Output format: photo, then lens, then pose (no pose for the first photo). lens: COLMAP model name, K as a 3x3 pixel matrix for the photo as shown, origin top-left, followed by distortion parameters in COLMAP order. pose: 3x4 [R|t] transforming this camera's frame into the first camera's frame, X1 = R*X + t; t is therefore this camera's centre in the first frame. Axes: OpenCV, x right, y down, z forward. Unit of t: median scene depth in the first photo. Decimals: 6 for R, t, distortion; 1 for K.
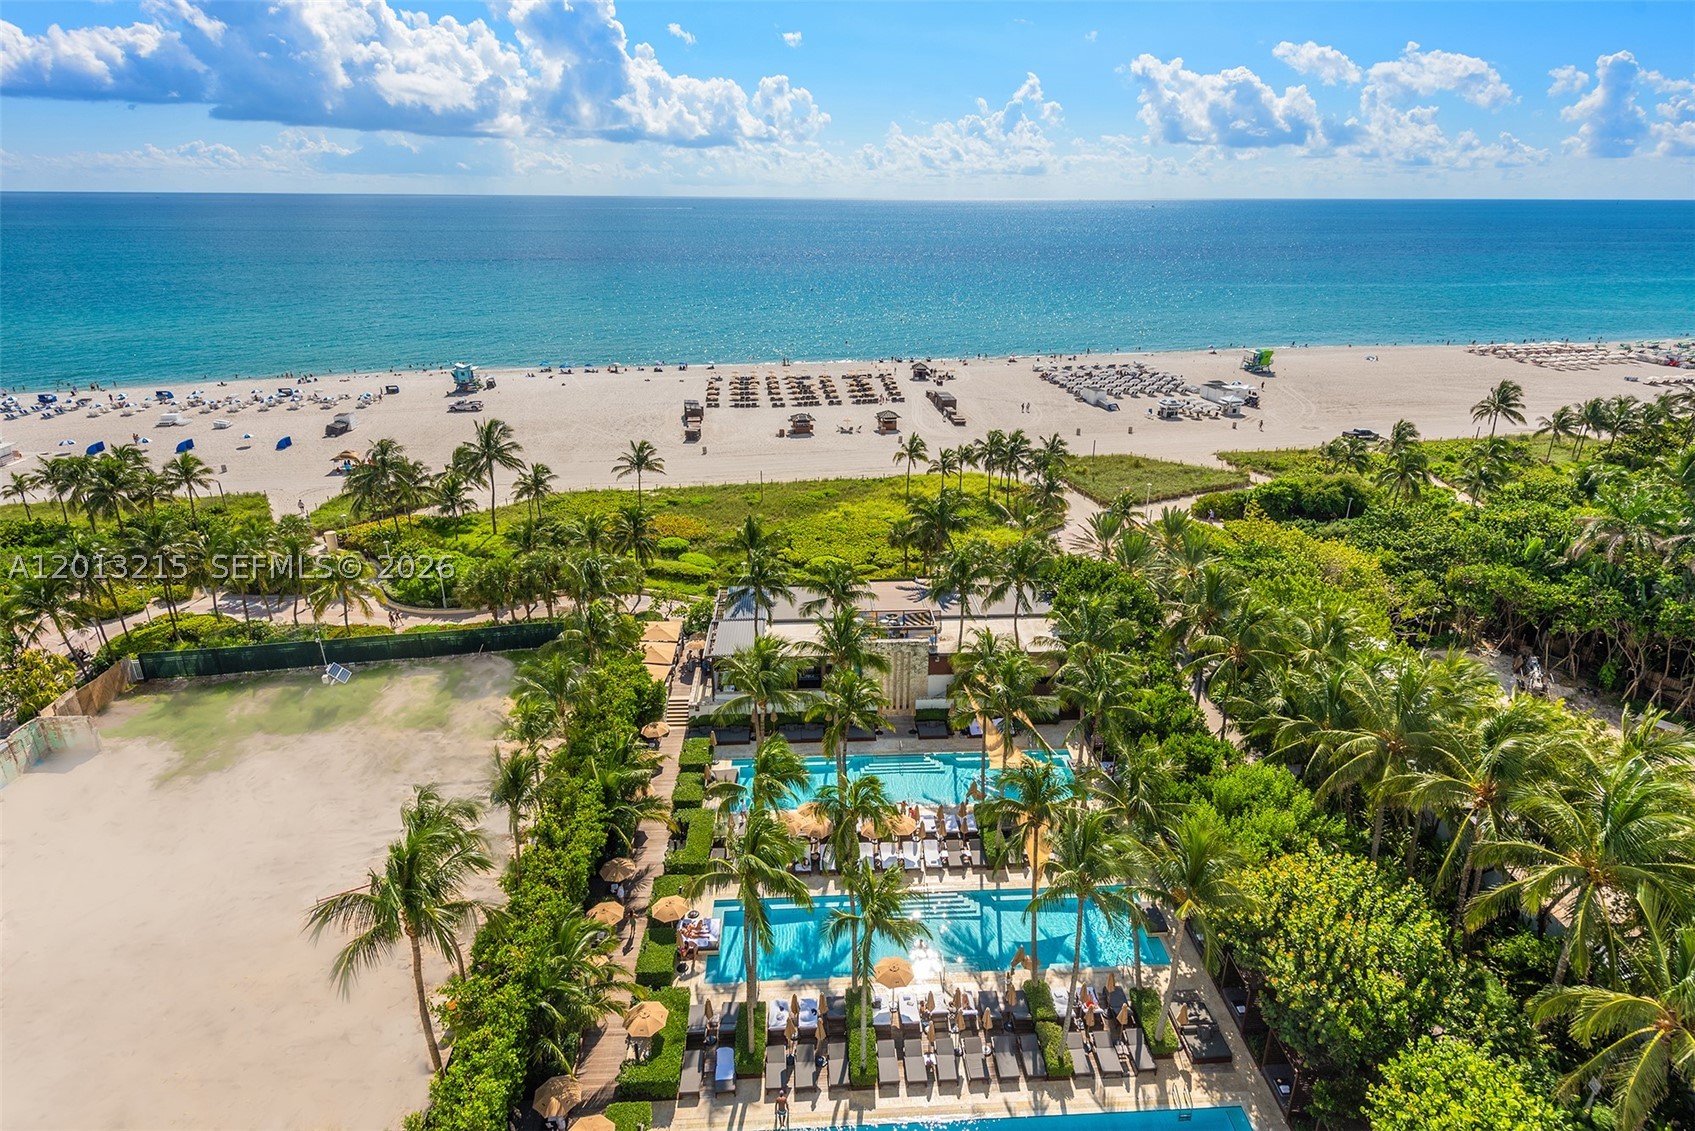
lens RADIAL K [[938.3, 0, 858.6], [0, 938.3, 561.8], [0, 0, 1]] dist [0.006766, -0.002171]
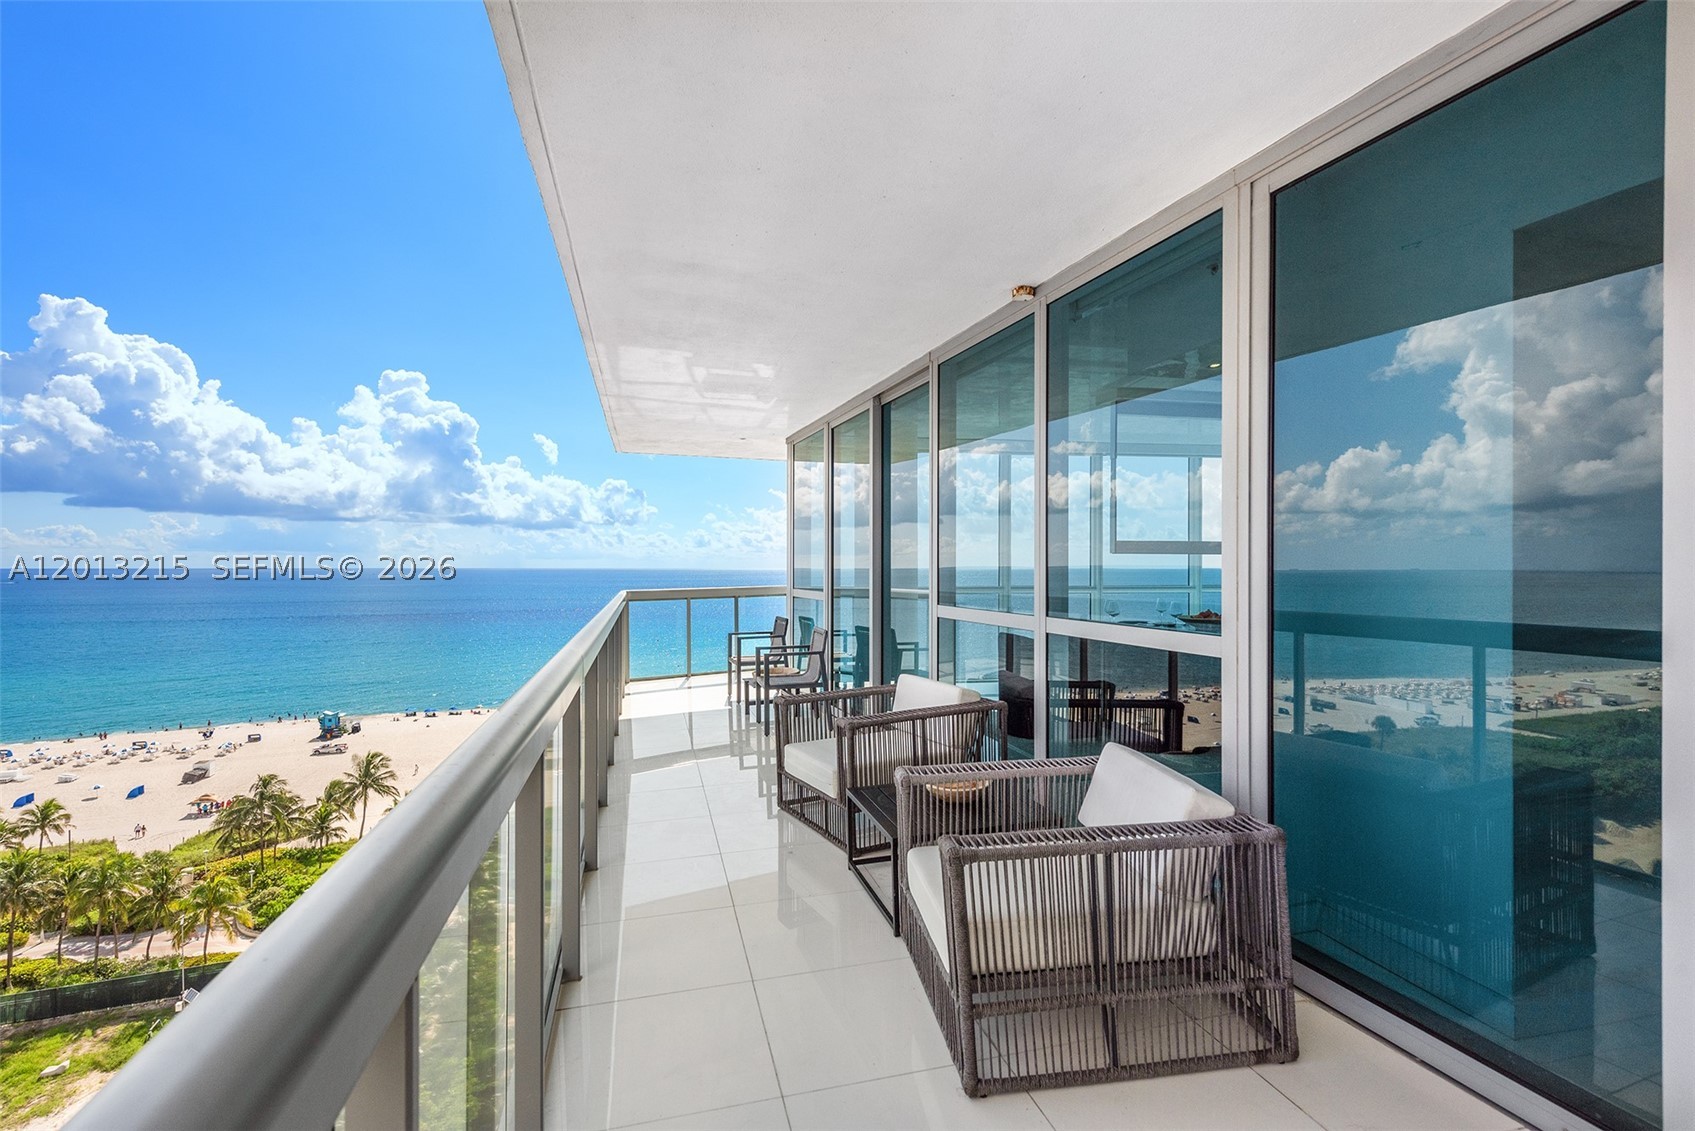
lens RADIAL K [[829.2, 0, 848.6], [0, 829.2, 568.1], [0, 0, 1]] dist [0.019479, 0.000042]
pose [[0.982143, -0.004599, 0.188082, -0.012104], [0.072476, 0.931794, -0.355678, 0.042262], [-0.173618, 0.362958, 0.915488, -0.109081]]
